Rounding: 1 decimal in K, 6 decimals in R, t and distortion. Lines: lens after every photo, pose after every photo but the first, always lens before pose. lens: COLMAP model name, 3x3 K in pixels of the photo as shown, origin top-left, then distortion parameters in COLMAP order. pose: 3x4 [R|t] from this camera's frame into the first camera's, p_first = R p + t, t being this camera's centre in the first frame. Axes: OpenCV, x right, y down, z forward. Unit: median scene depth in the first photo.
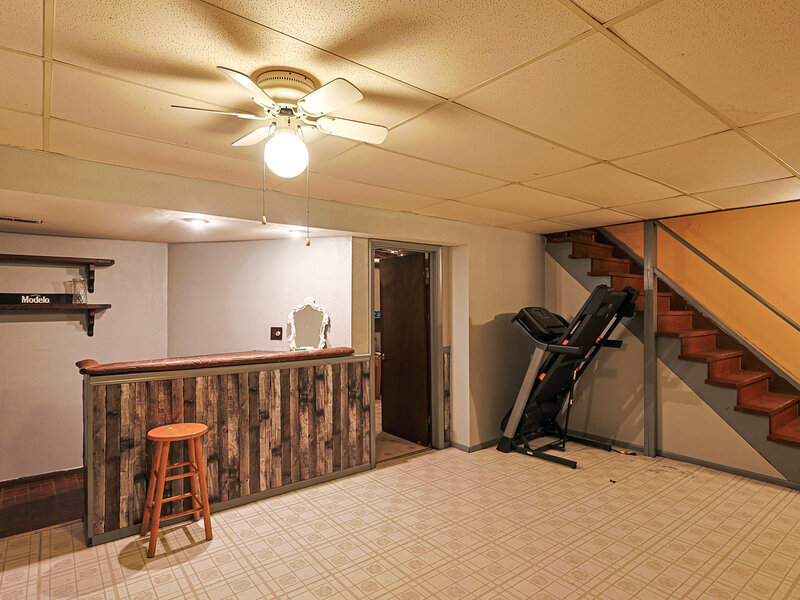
lens RADIAL K [[450.2, 0, 396.5], [0, 450.2, 301.1], [0, 0, 1]] dist [-0.002631, 0.000978]
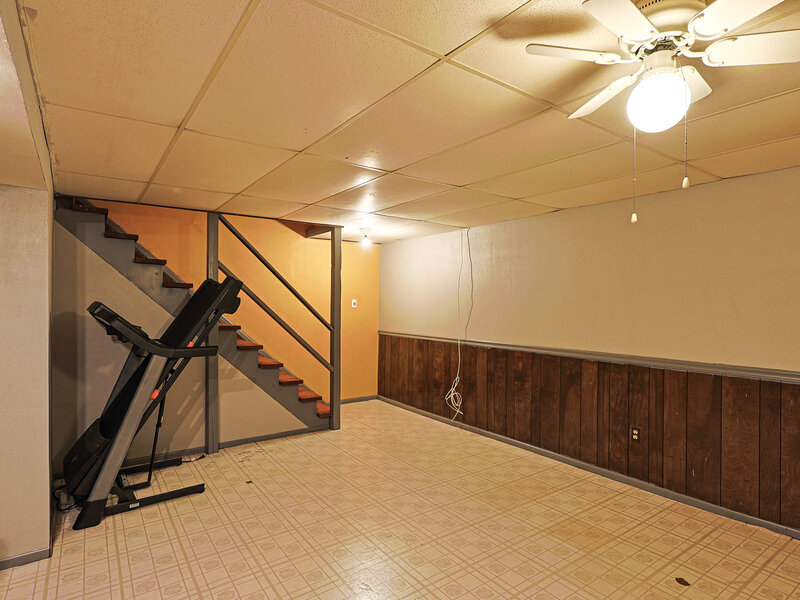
lens RADIAL K [[450.2, 0, 403.1], [0, 450.2, 300.6], [0, 0, 1]] dist [-0.002631, 0.000978]
pose [[0.041421, -0.000829, 0.999141, -0.457061], [-0.004384, 0.999990, 0.001012, 0.012152], [-0.999132, -0.004422, 0.041417, 0.628252]]
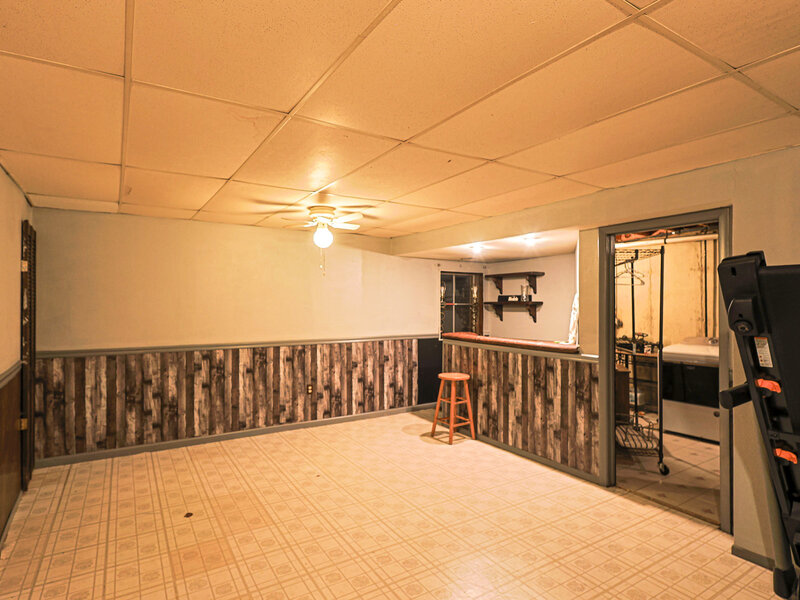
lens RADIAL K [[450.2, 0, 397.5], [0, 450.2, 300.4], [0, 0, 1]] dist [-0.002631, 0.000978]
pose [[-0.102325, -0.003707, -0.994744, 0.930522], [0.003655, 0.999985, -0.004103, 0.007879], [0.994744, -0.004055, -0.102310, 0.734932]]
